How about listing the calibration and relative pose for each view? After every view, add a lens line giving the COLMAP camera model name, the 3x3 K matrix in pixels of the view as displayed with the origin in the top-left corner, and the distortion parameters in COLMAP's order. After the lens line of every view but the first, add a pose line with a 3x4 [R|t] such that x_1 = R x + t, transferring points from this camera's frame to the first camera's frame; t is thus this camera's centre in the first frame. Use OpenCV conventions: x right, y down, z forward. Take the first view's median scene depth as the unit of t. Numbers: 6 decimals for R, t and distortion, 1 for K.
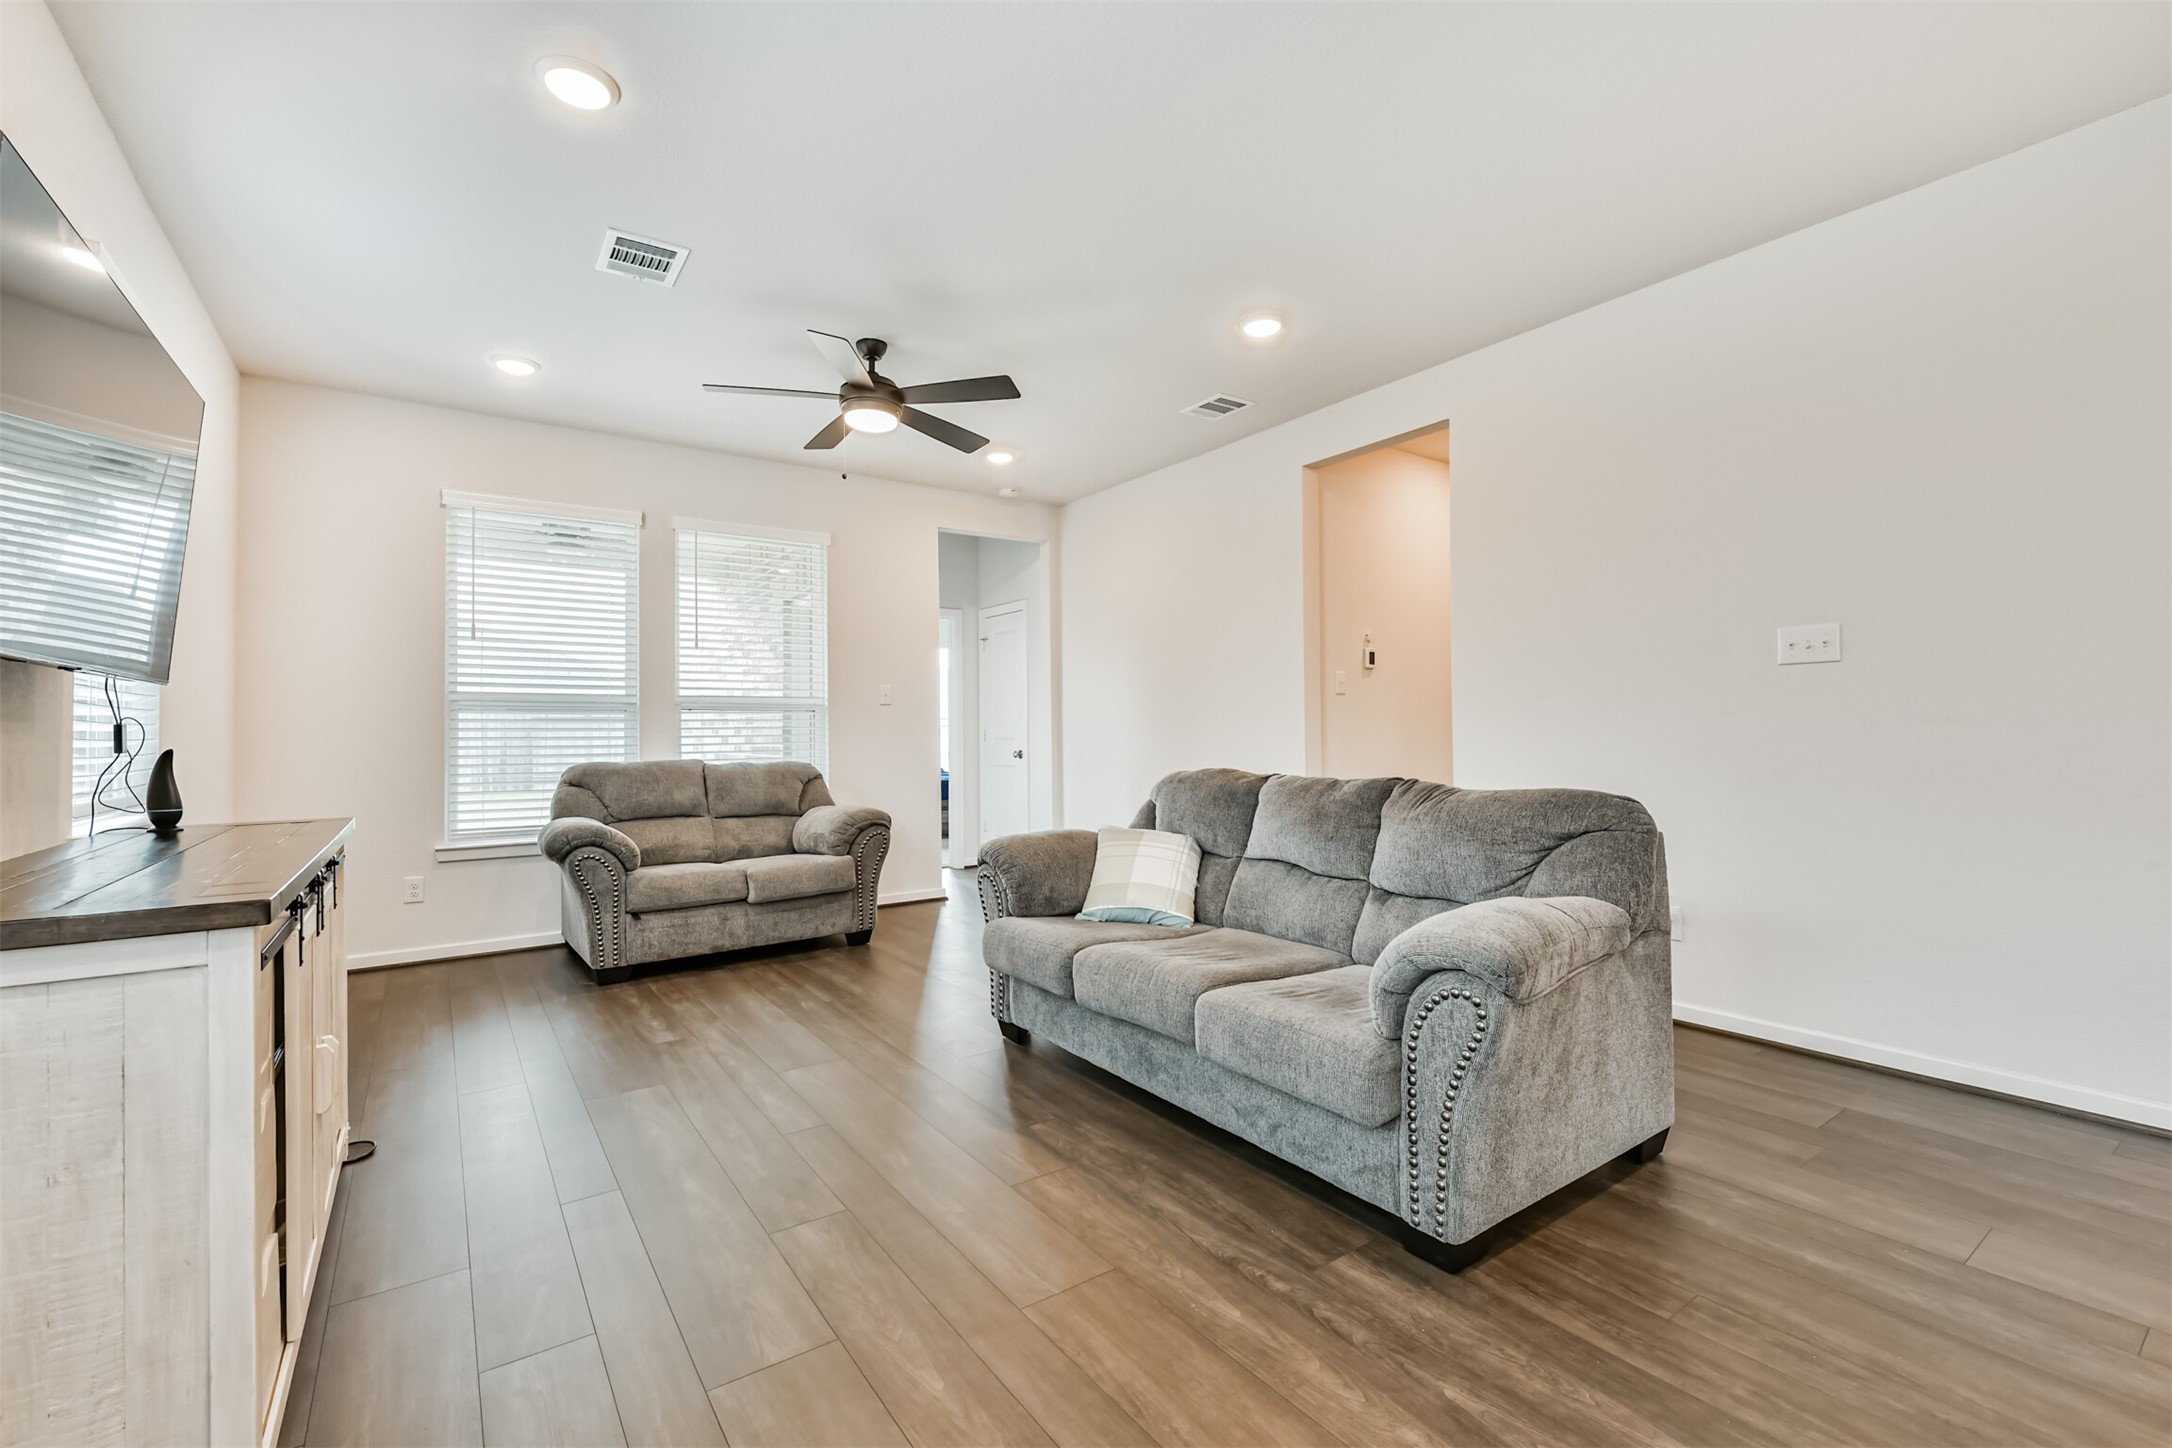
lens RADIAL K [[952.1, 0, 1101.3], [0, 952.1, 707.1], [0, 0, 1]] dist [0.000181, 0.000136]
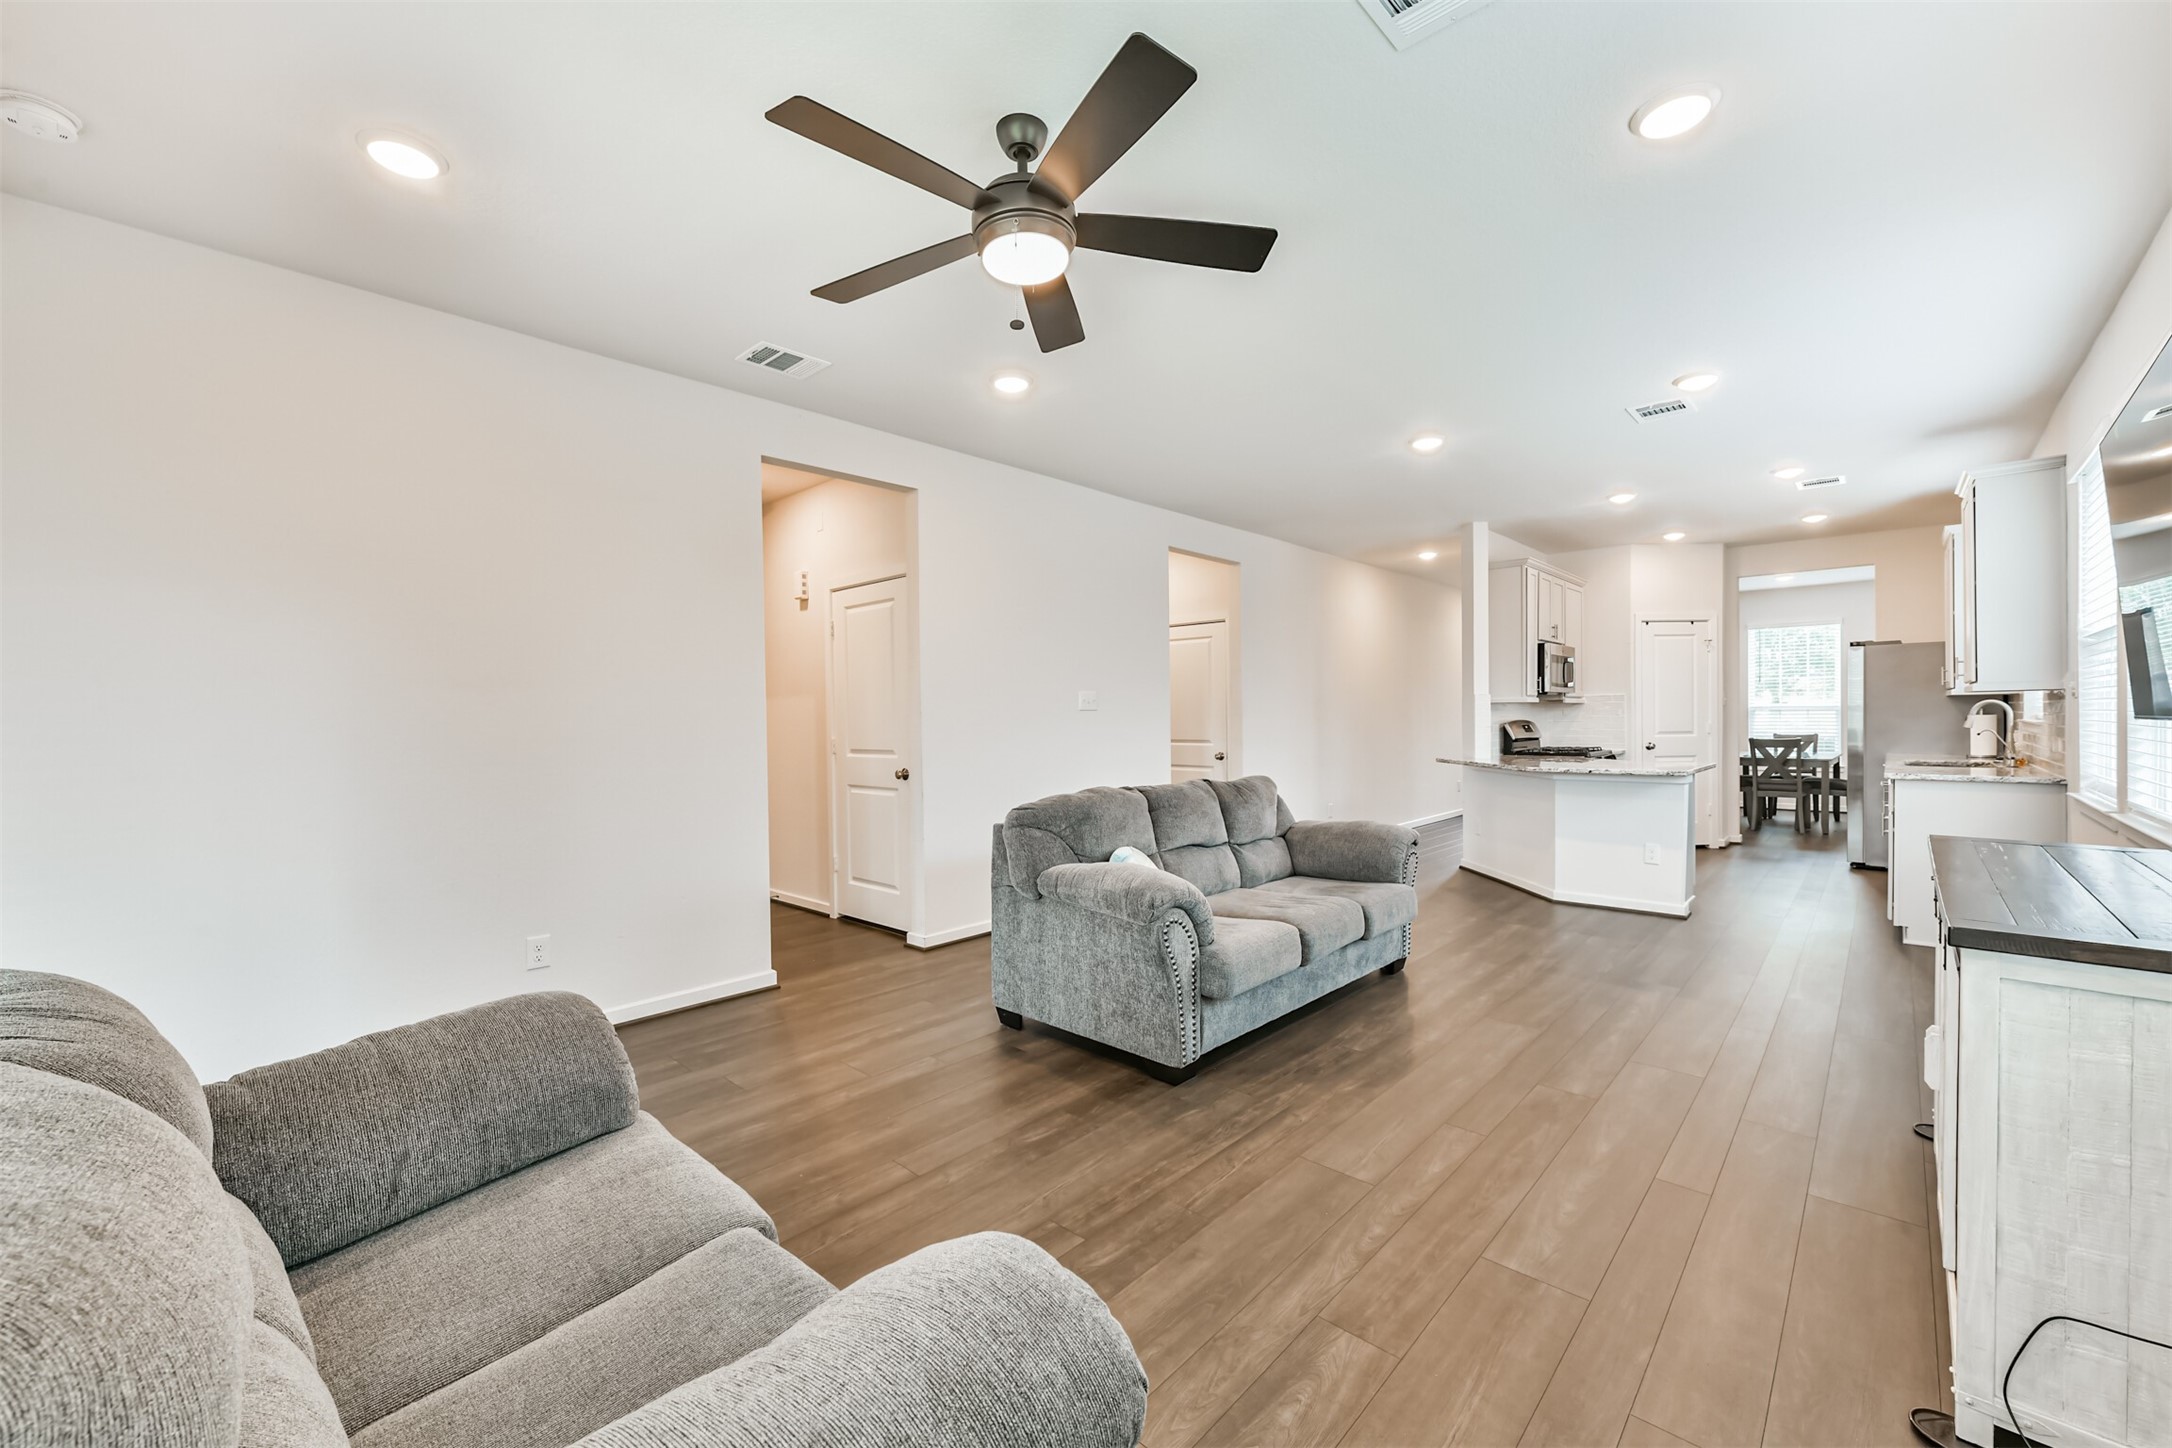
lens RADIAL K [[854.2, 0, 1100.2], [0, 854.2, 719.2], [0, 0, 1]] dist [0.000189, 0.000750]
pose [[-0.210226, 0.013651, 0.977558, -0.650269], [-0.013963, 0.999759, -0.016964, -0.001289], [-0.977553, -0.017216, -0.209985, 0.890800]]
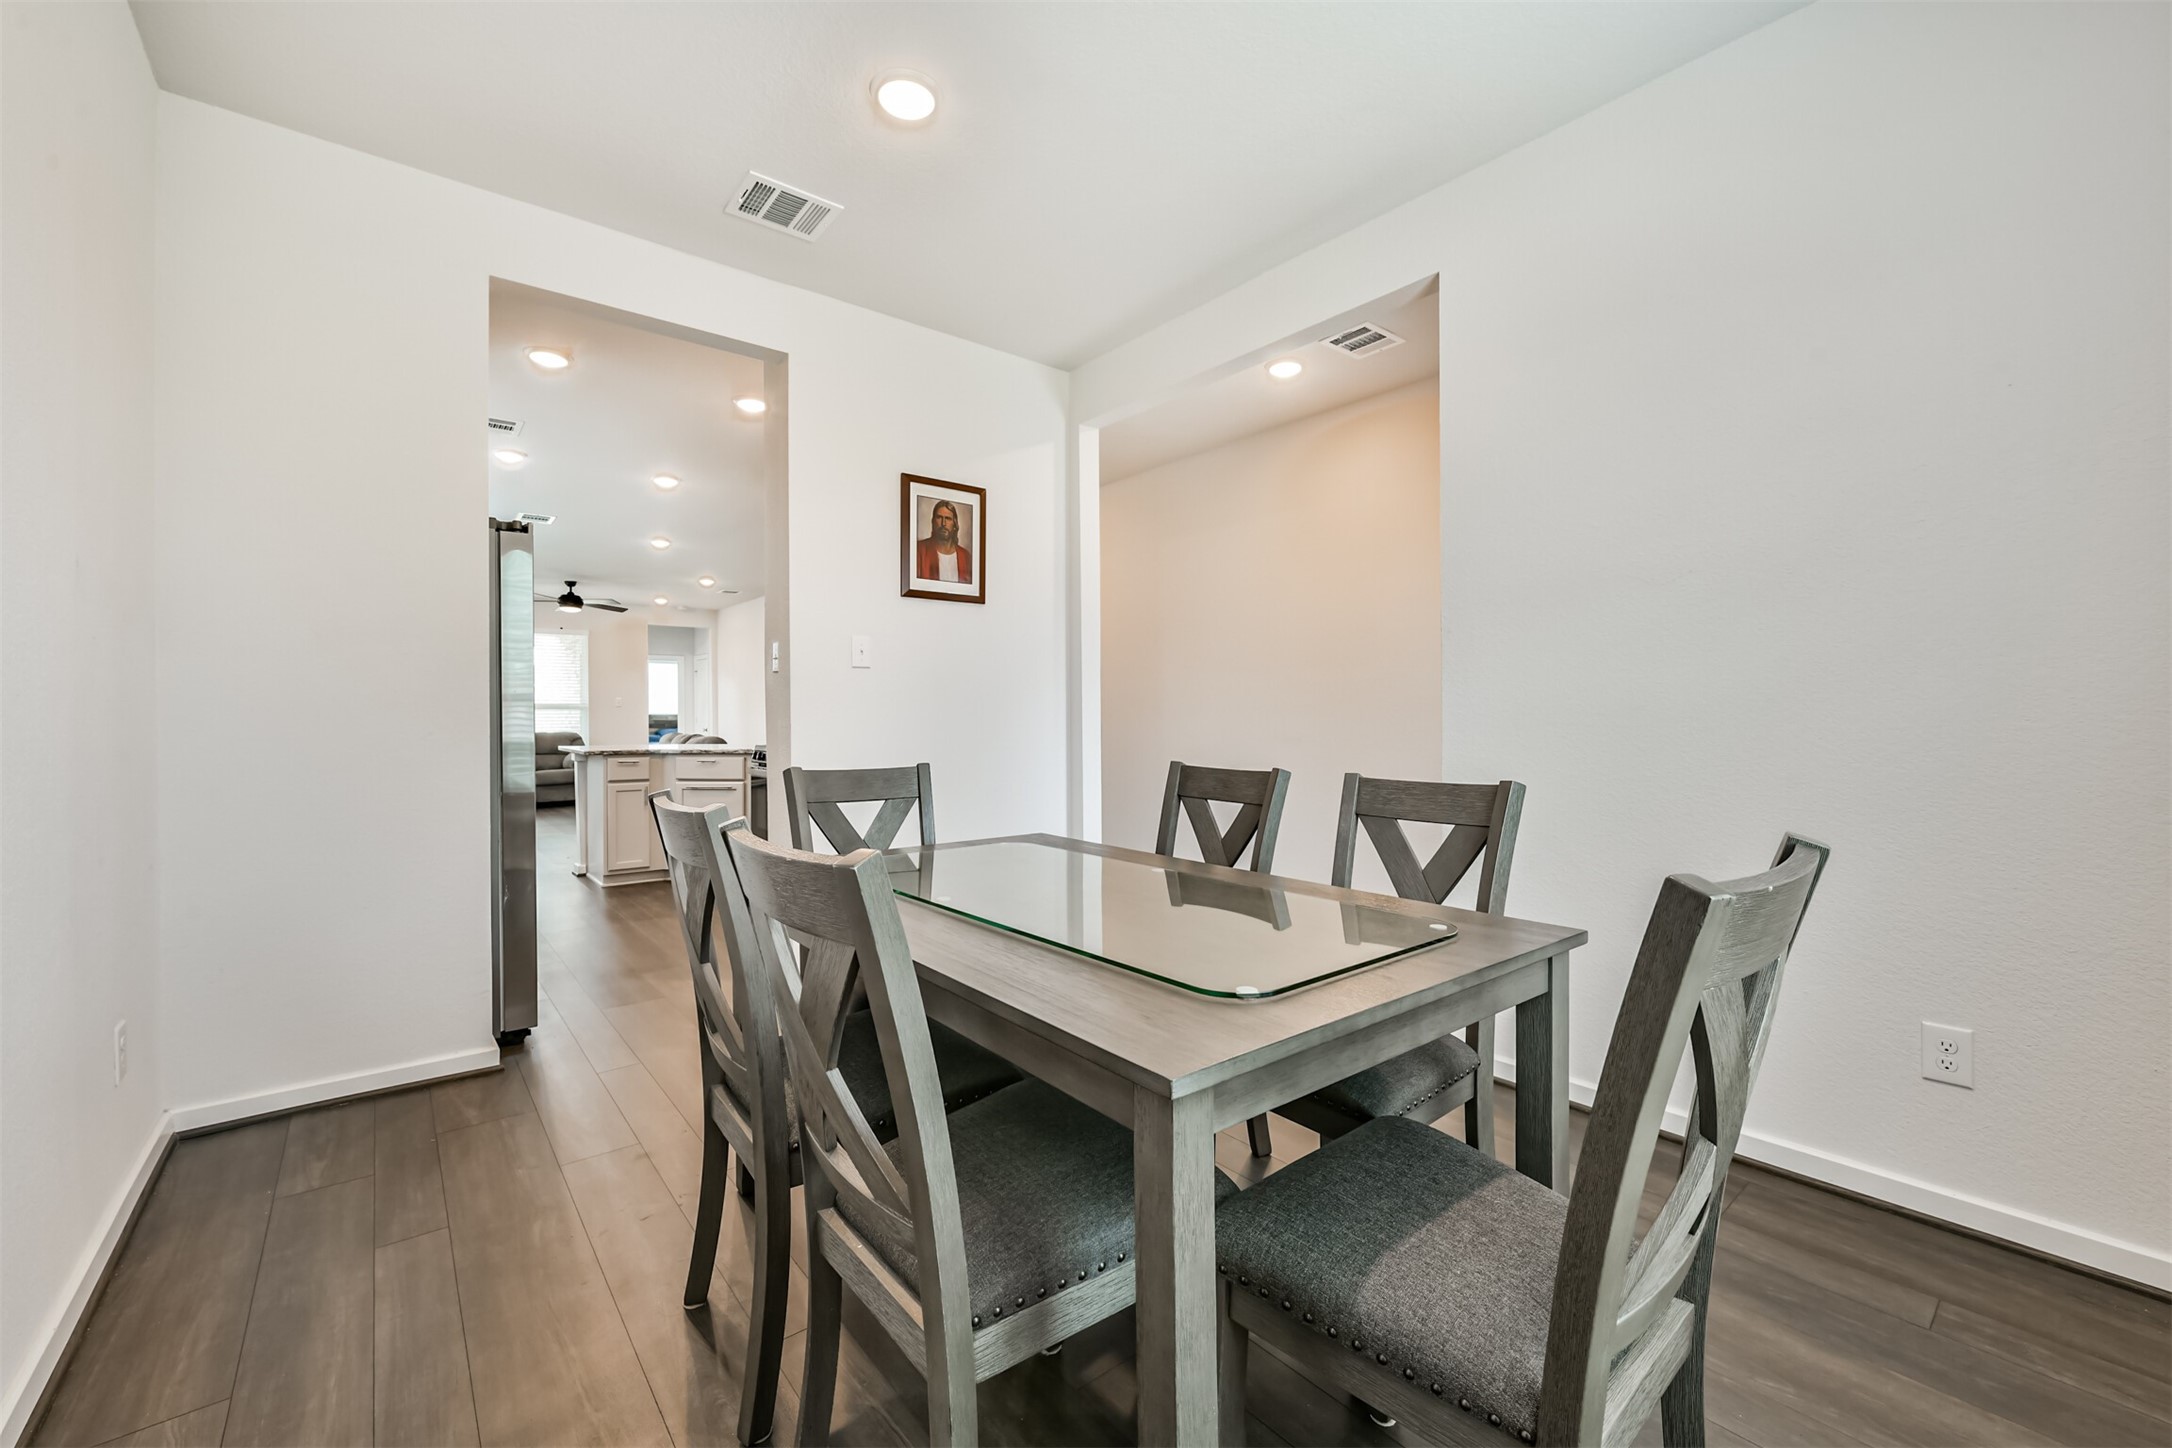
lens RADIAL K [[854.2, 0, 1096.6], [0, 854.2, 712.6], [0, 0, 1]] dist [0.000189, 0.000750]
pose [[0.996030, 0.003969, 0.088933, 0.918602], [-0.006150, 0.999687, 0.024268, -0.057237], [-0.088809, -0.024719, 0.995742, -1.403567]]
